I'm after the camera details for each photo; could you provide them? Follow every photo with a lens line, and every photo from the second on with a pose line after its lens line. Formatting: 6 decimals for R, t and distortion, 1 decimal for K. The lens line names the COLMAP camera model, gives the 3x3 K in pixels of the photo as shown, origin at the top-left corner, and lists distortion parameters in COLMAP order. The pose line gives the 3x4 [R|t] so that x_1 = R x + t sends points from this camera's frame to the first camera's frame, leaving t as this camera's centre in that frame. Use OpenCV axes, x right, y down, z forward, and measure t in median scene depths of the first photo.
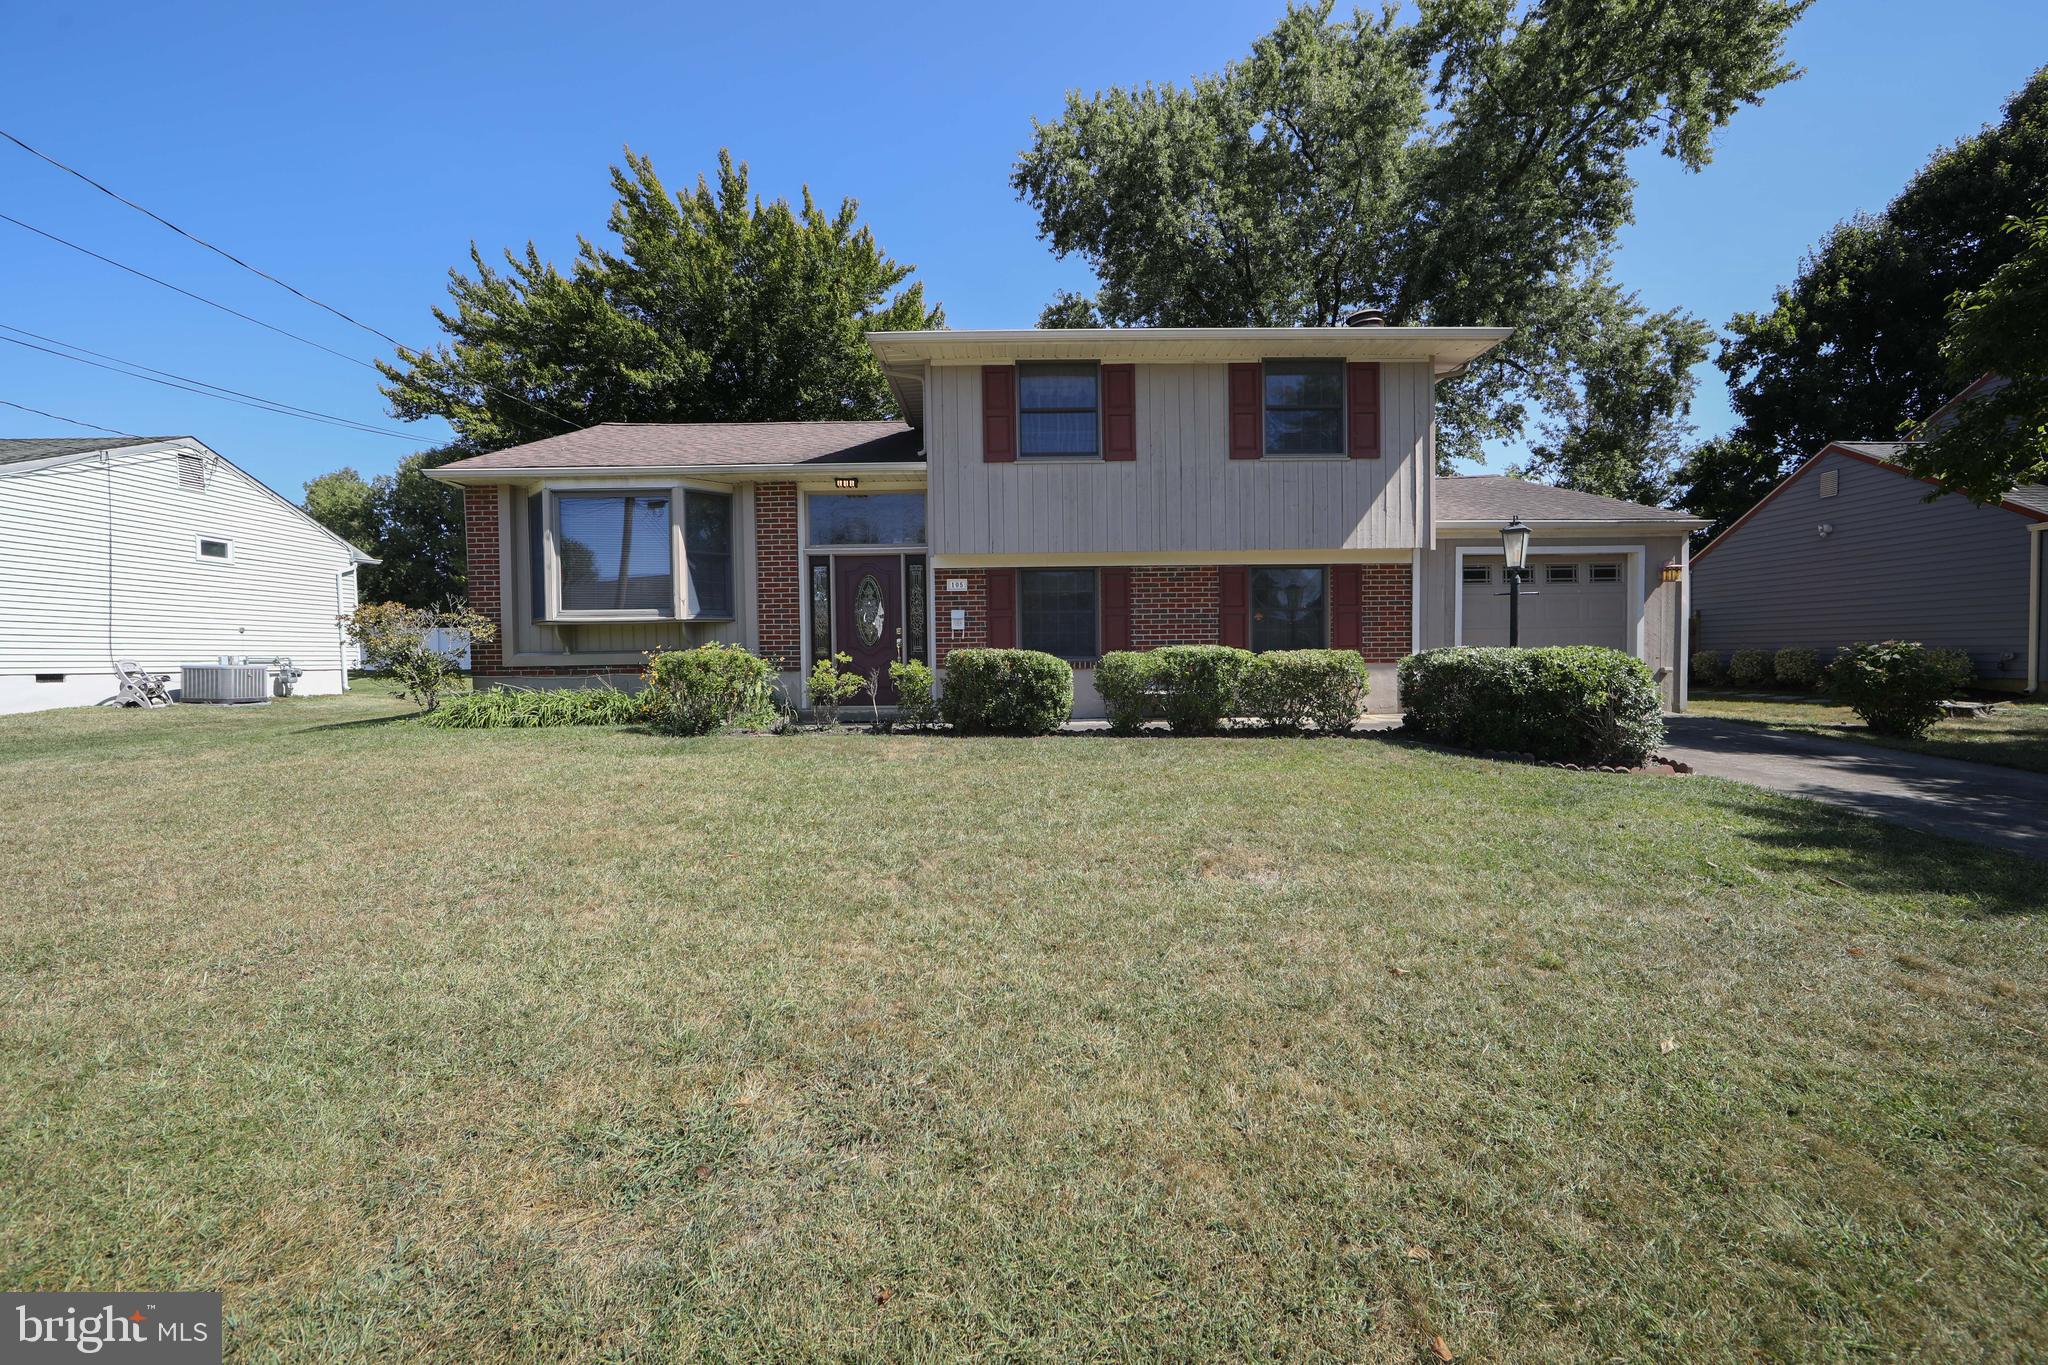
lens RADIAL K [[803.9, 0, 1017.3], [0, 803.9, 678.6], [0, 0, 1]] dist [-0.014029, 0.000421]
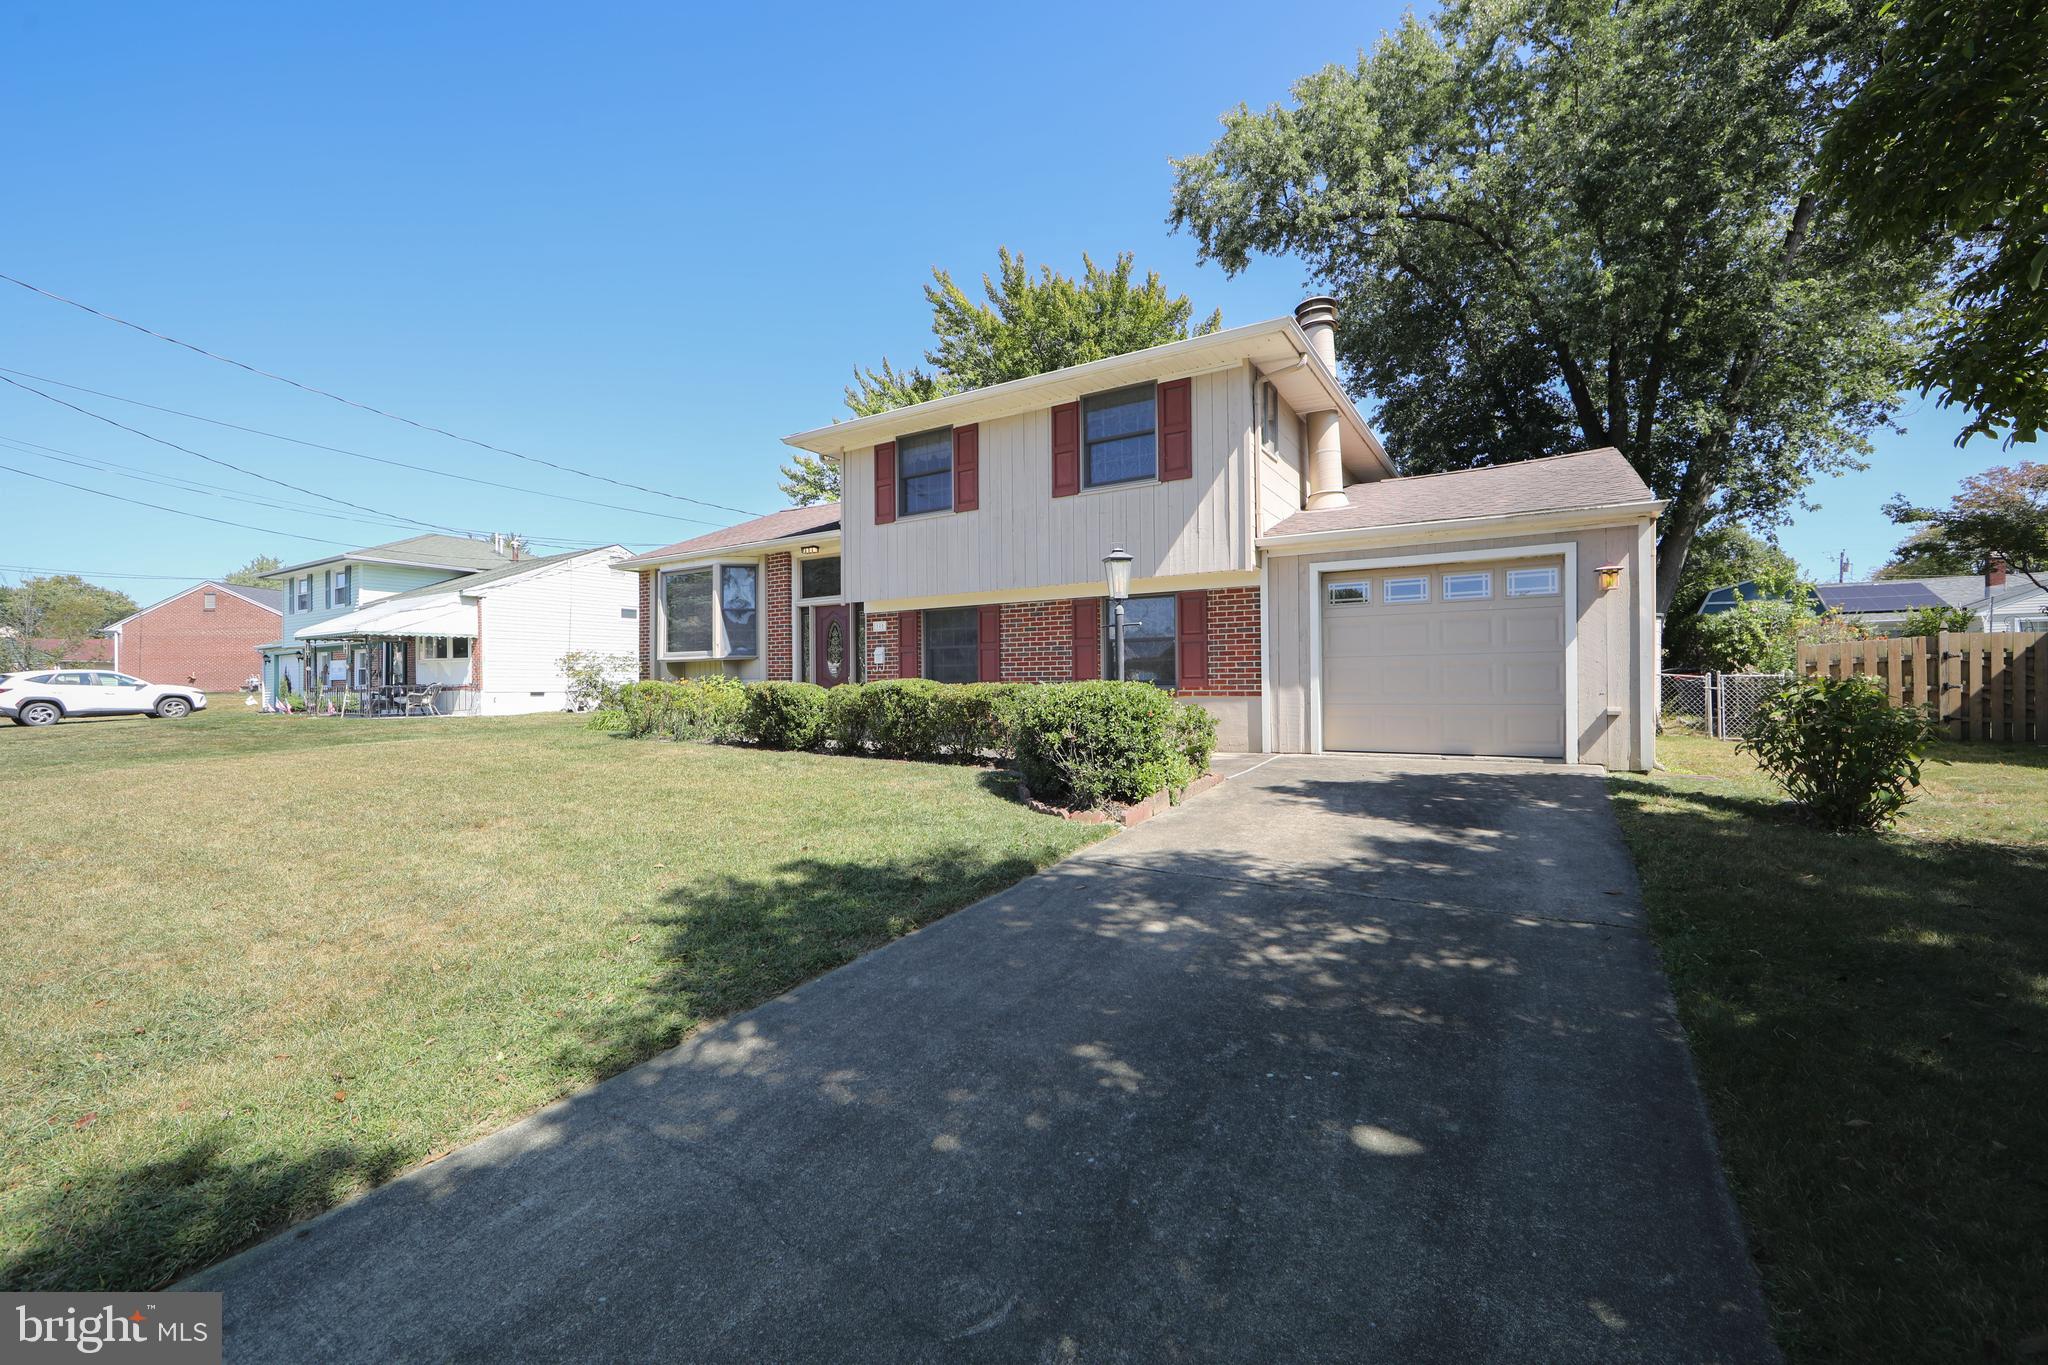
lens RADIAL K [[803.9, 0, 1014.8], [0, 803.9, 682.8], [0, 0, 1]] dist [-0.014029, 0.000421]
pose [[0.849953, 0.003787, -0.526844, 0.748875], [-0.016609, 0.999670, -0.019610, -0.012086], [0.526596, 0.025418, 0.849736, 0.091023]]
